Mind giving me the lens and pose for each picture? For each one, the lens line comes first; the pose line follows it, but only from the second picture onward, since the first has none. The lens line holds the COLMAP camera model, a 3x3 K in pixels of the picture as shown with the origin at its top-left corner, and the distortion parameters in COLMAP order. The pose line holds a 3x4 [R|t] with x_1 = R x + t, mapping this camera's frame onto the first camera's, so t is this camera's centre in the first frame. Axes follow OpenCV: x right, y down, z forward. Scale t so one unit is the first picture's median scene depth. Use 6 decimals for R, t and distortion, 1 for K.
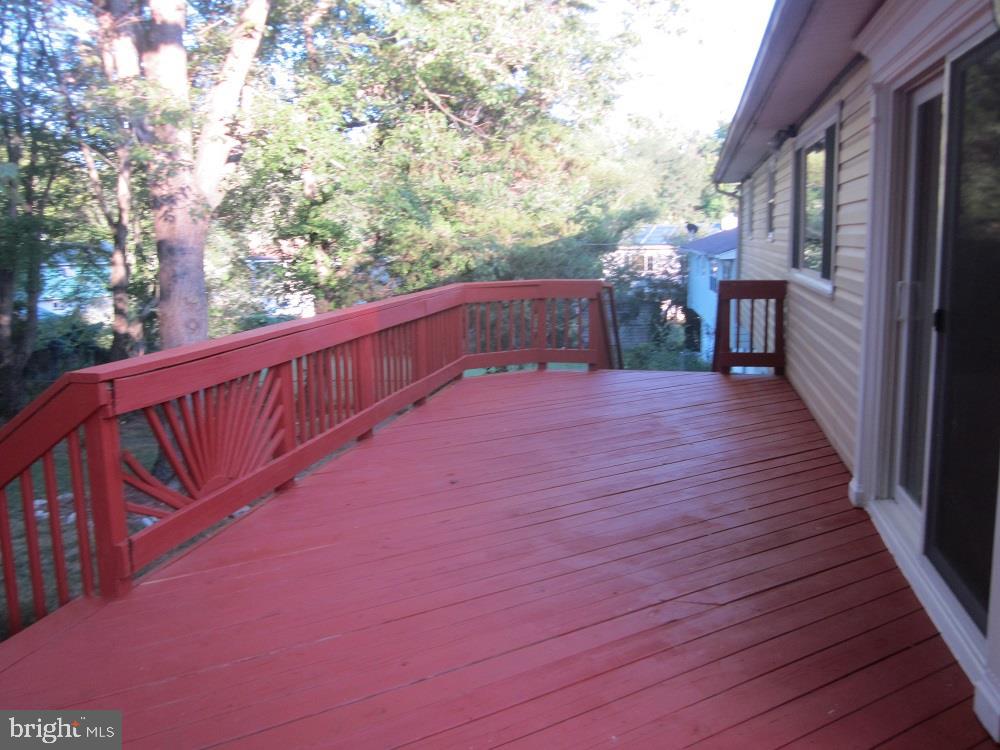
lens RADIAL K [[832.4, 0, 504.9], [0, 832.4, 380.0], [0, 0, 1]] dist [-0.041219, 0.011986]
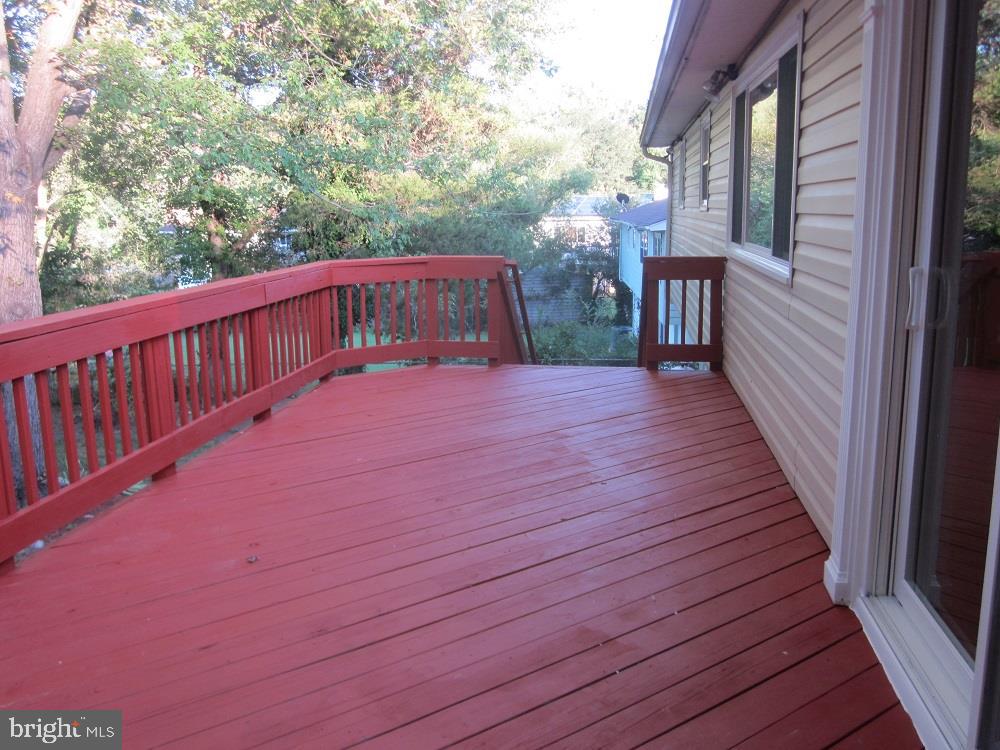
lens RADIAL K [[832.4, 0, 504.4], [0, 832.4, 376.8], [0, 0, 1]] dist [-0.041219, 0.011986]
pose [[0.997011, -0.010822, 0.076501, 0.043171], [0.008507, 0.999498, 0.030530, -0.021416], [-0.076793, -0.029788, 0.996602, 0.144843]]
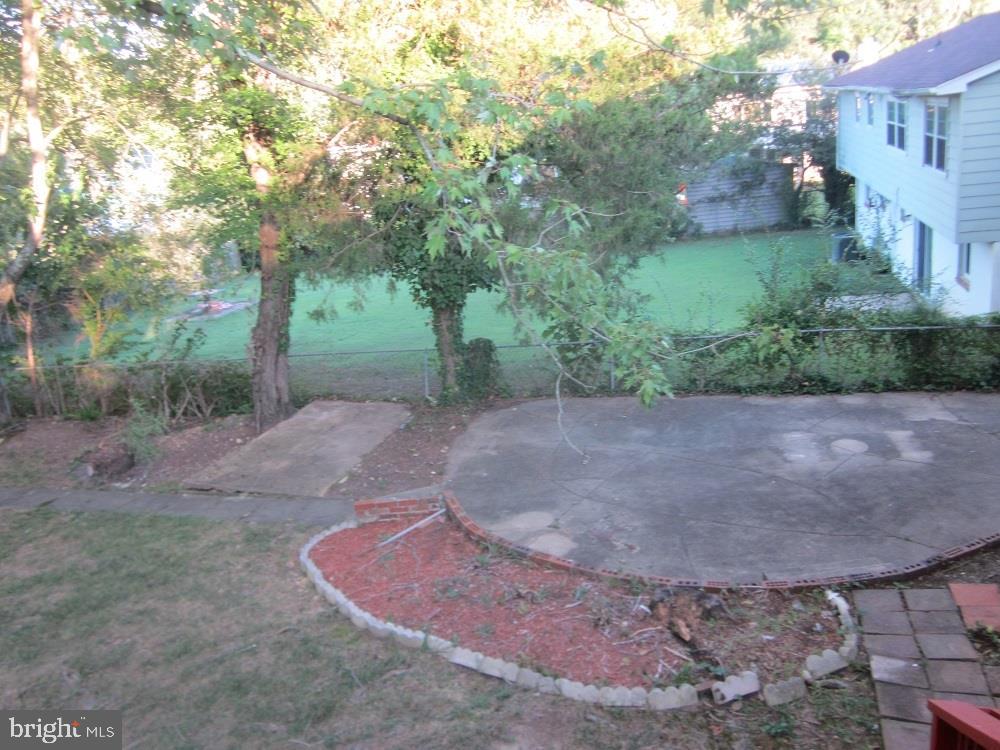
lens RADIAL K [[832.4, 0, 505.7], [0, 832.4, 372.4], [0, 0, 1]] dist [-0.041219, 0.011986]
pose [[0.990765, -0.058005, -0.122558, 0.034760], [0.075099, 0.987325, 0.139816, -0.126863], [0.112894, -0.147729, 0.982563, 0.830284]]
